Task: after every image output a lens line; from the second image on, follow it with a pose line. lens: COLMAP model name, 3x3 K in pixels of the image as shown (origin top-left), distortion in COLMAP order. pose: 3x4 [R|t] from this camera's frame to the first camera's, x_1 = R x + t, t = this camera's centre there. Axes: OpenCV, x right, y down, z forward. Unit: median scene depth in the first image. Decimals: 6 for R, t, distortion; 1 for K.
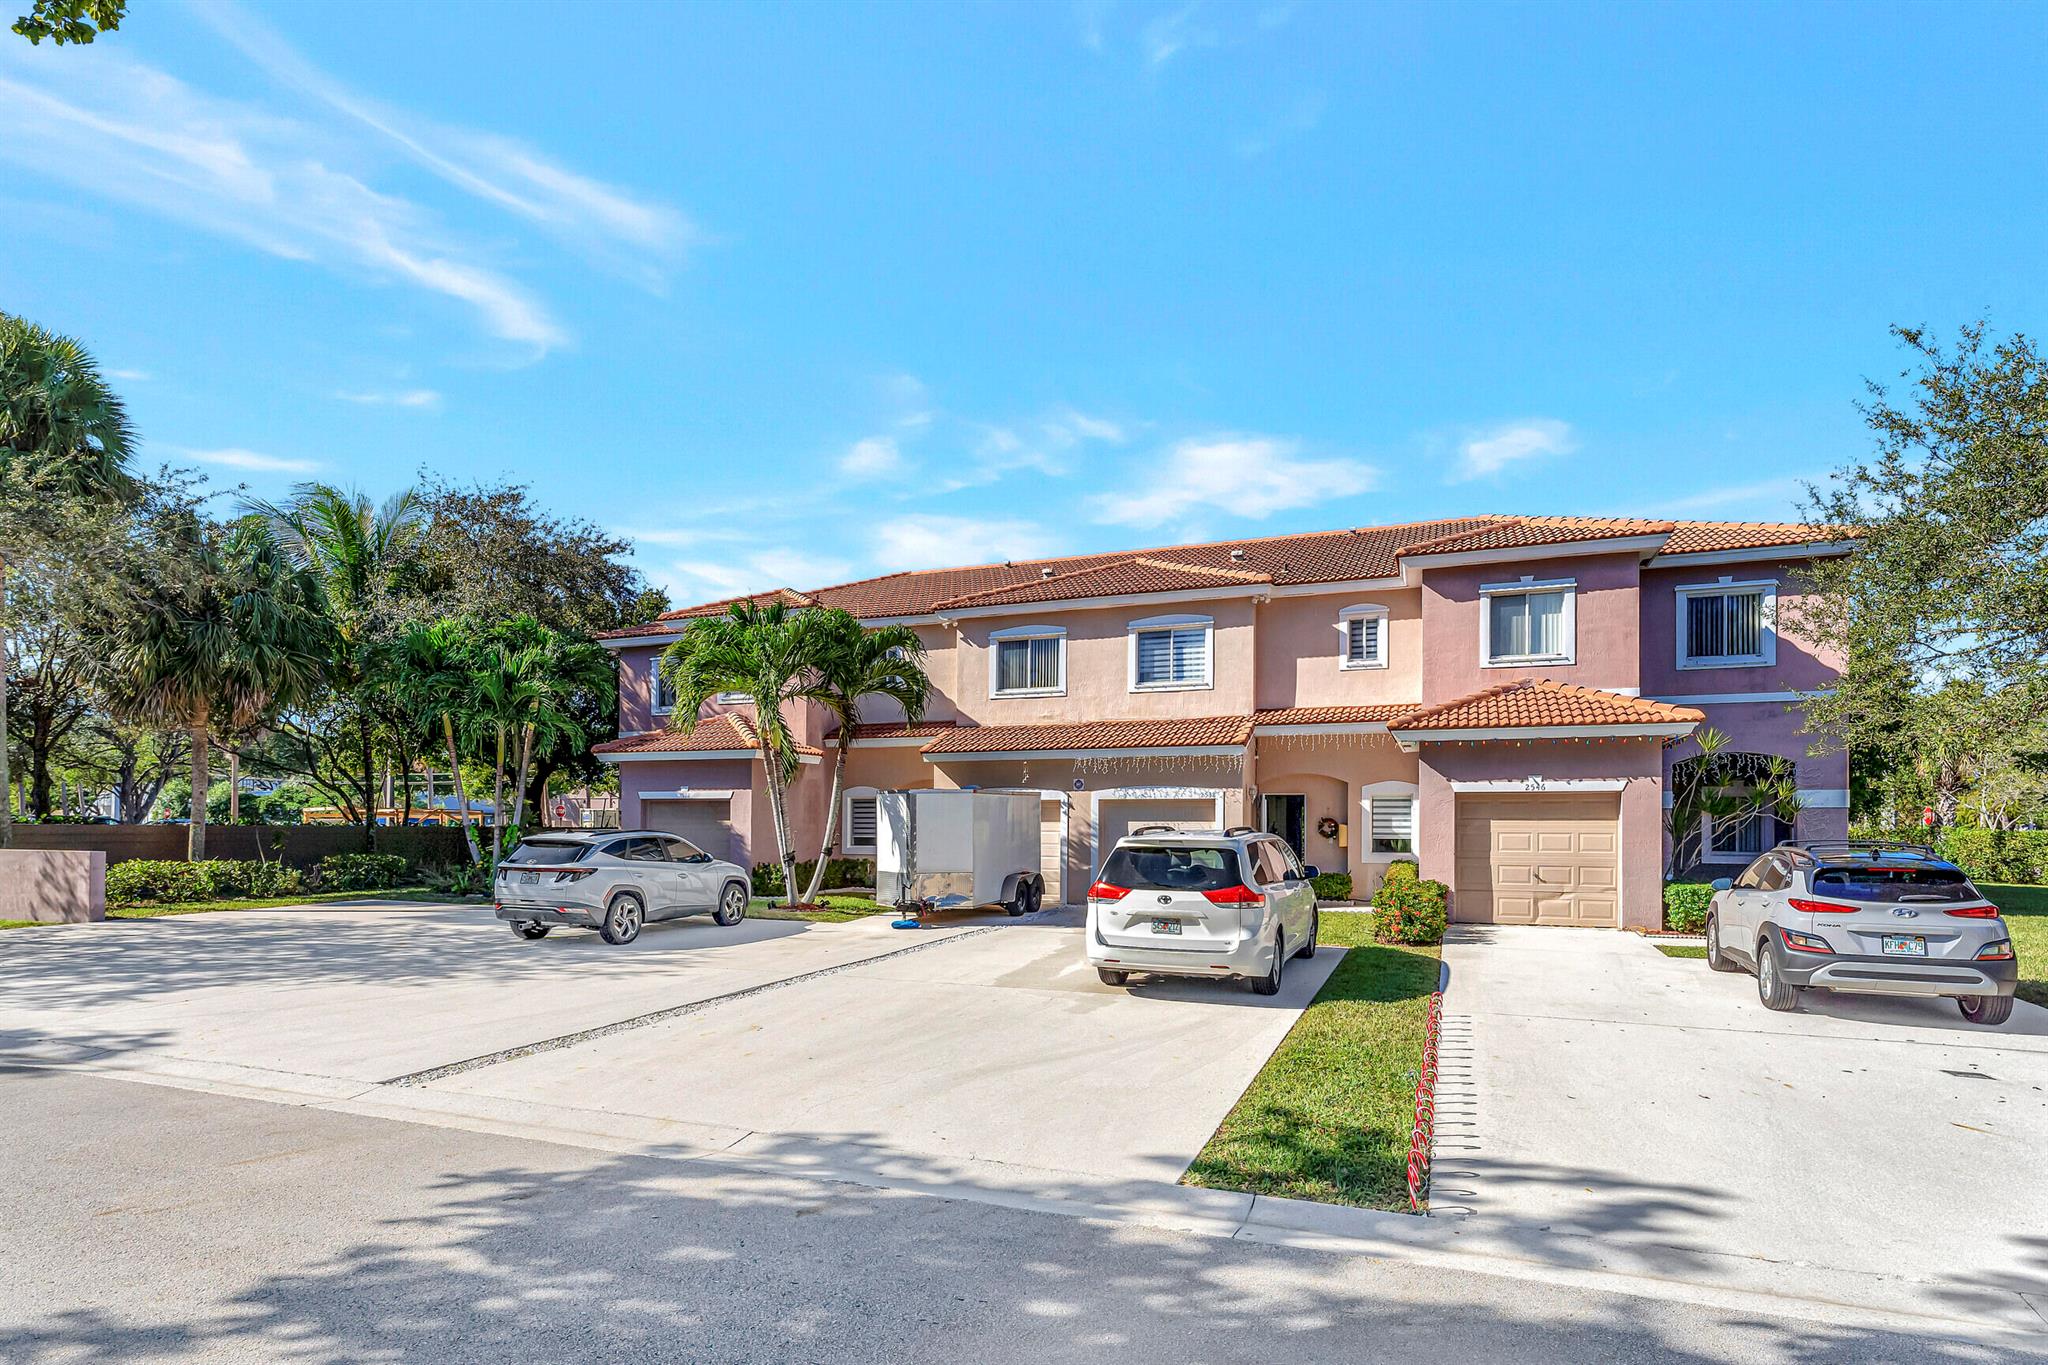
lens RADIAL K [[1039.5, 0, 1020.7], [0, 1039.5, 813.0], [0, 0, 1]] dist [0.002410, -0.000088]
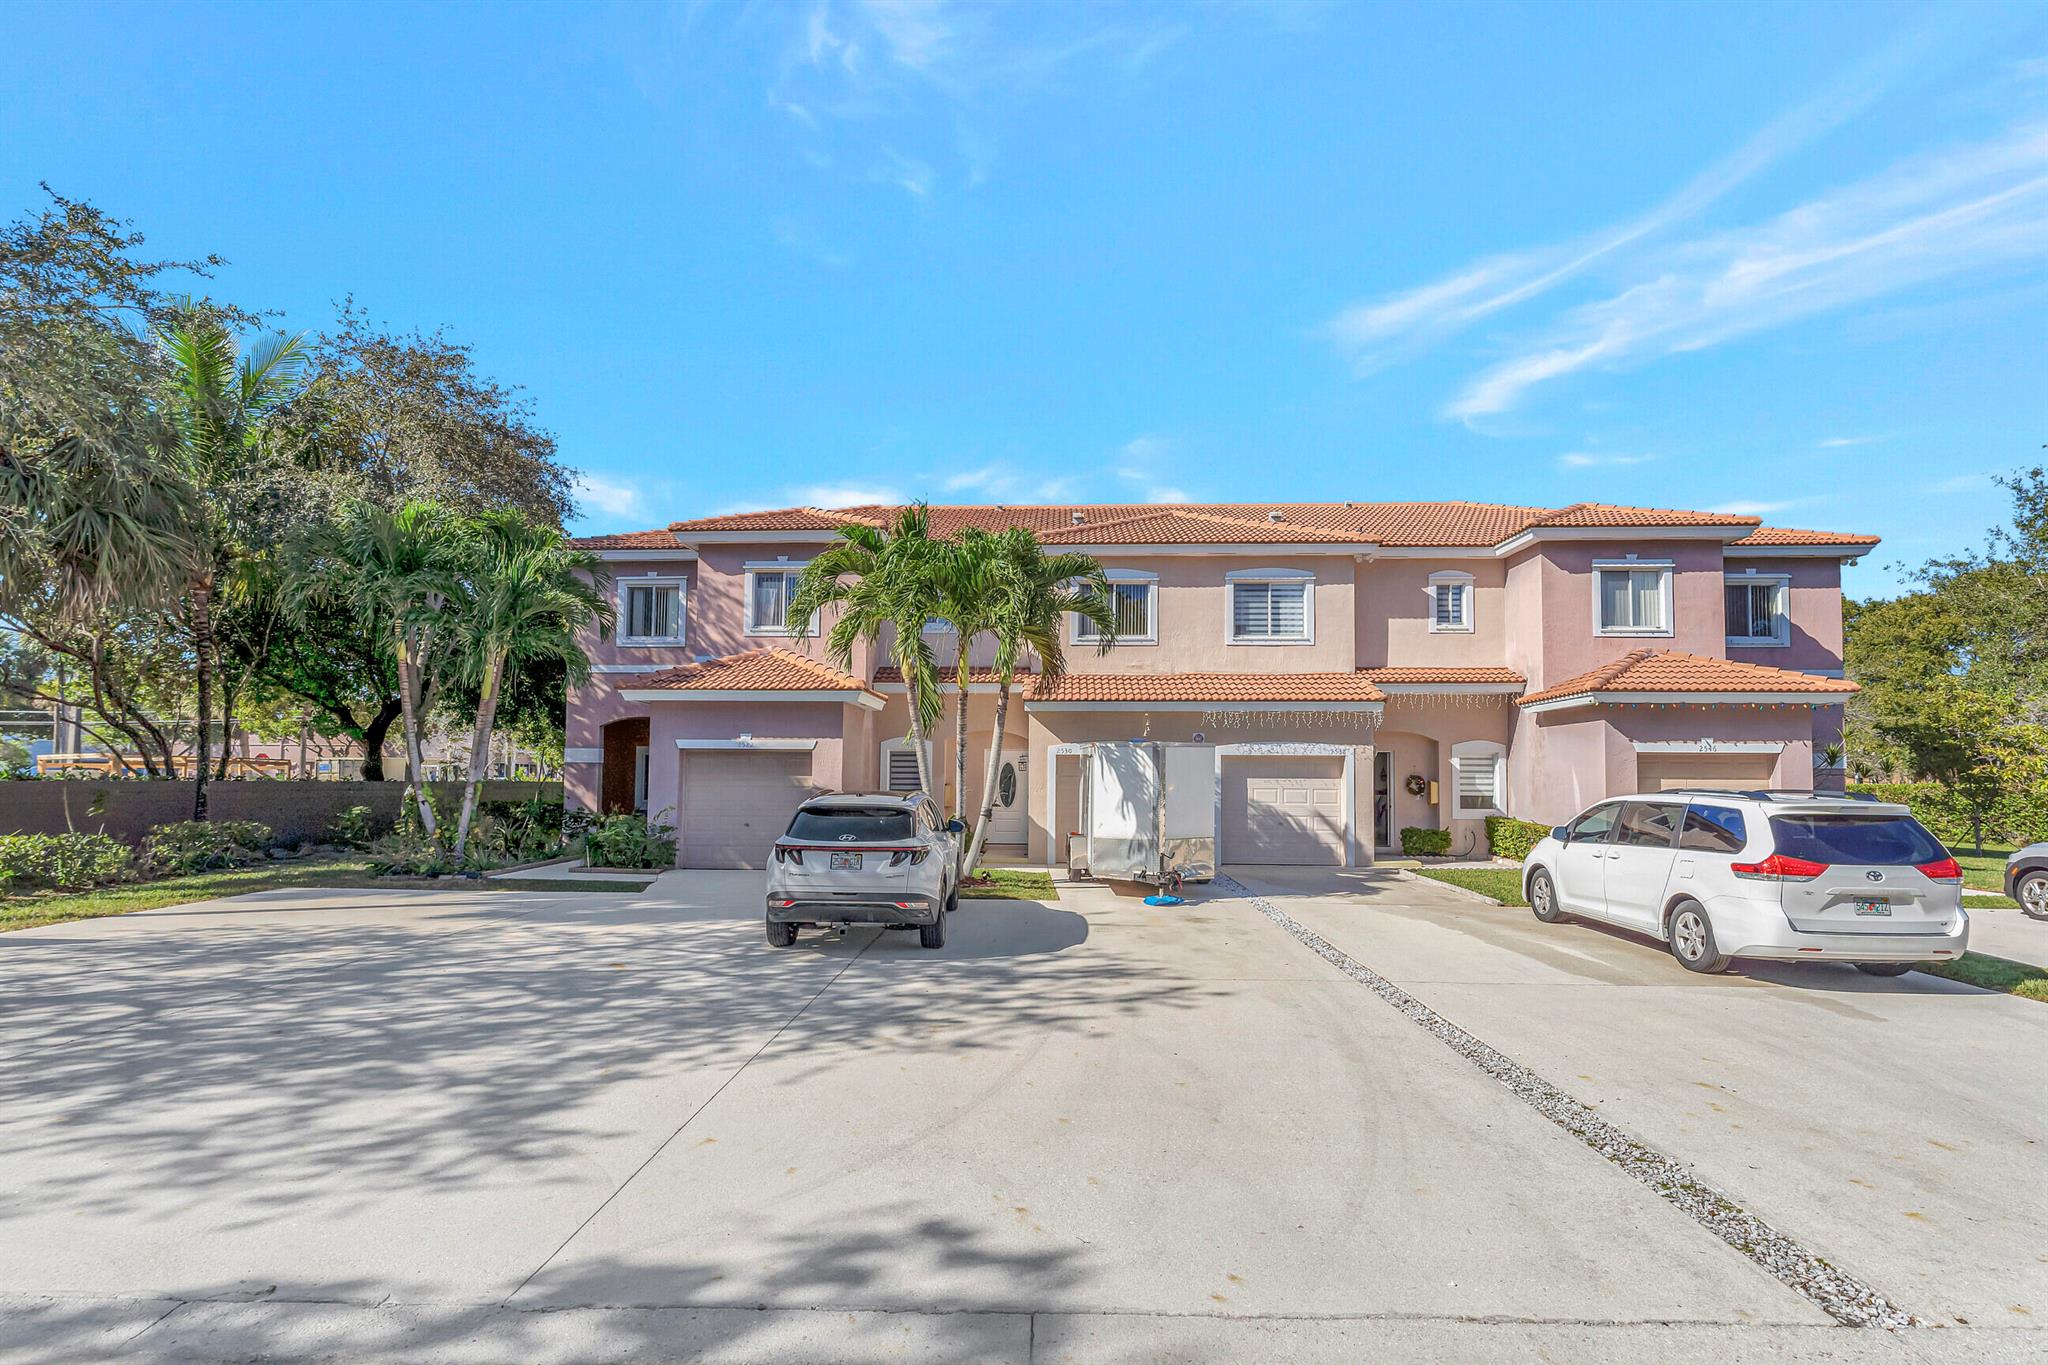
lens RADIAL K [[967.5, 0, 1025.9], [0, 967.5, 733.7], [0, 0, 1]] dist [-0.000141, 0.000724]
pose [[0.944010, 0.017083, 0.329475, -0.389466], [-0.006368, 0.999416, -0.033574, -0.001846], [-0.329856, 0.029596, 0.943567, 0.228391]]
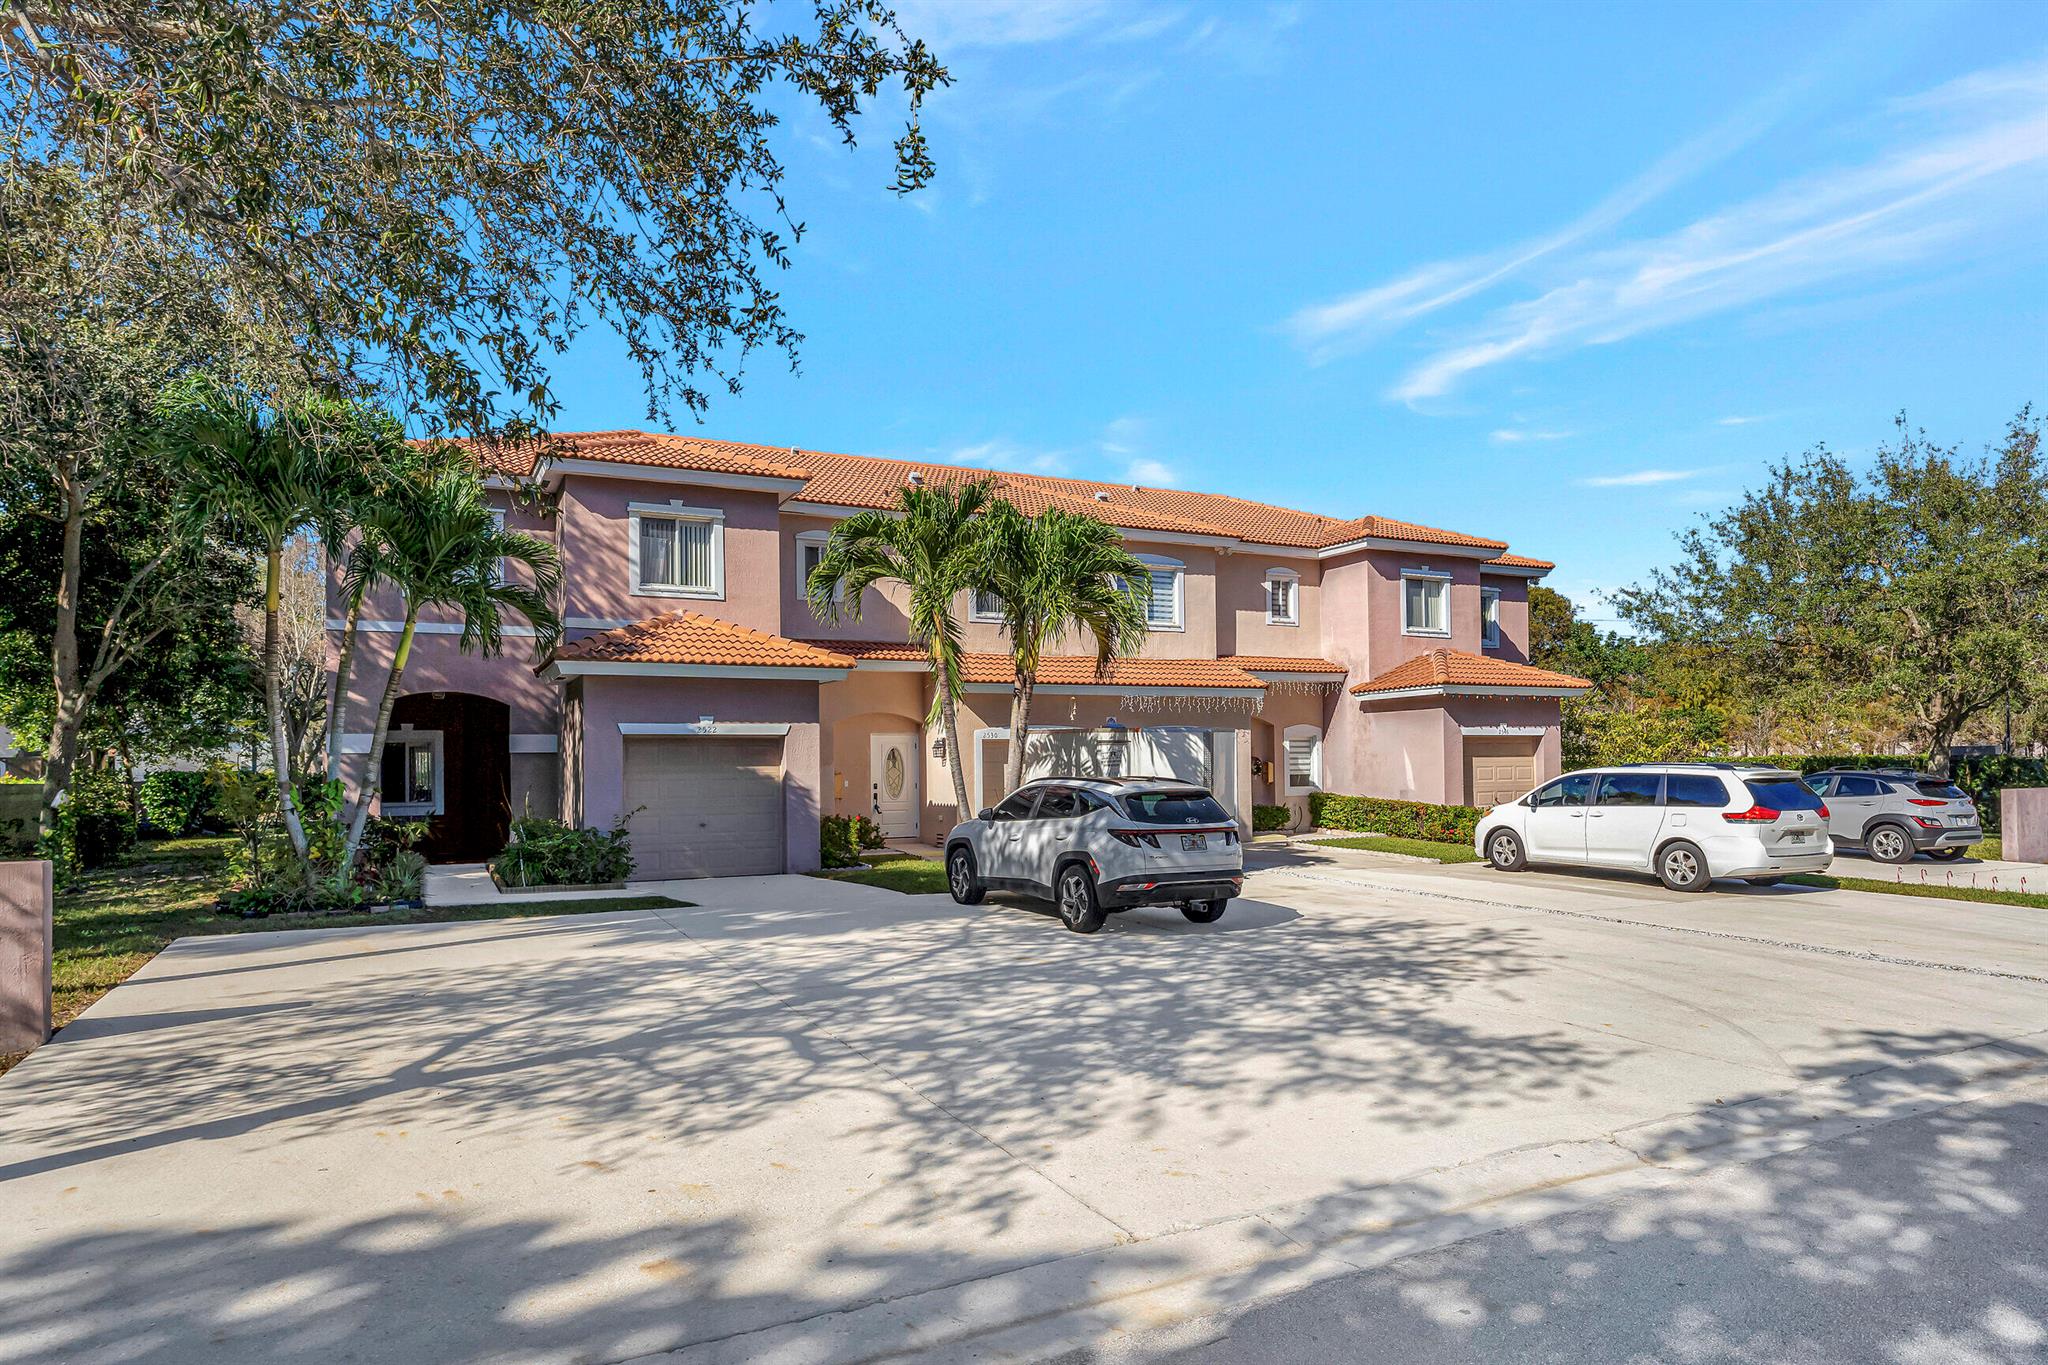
lens RADIAL K [[1150.1, 0, 1021.5], [0, 1150.1, 746.6], [0, 0, 1]] dist [-0.002966, -0.000427]
pose [[0.678796, 0.000379, 0.734327, -0.780627], [0.004042, 0.999983, -0.004253, -0.002055], [-0.734316, 0.005855, 0.678783, 0.359346]]
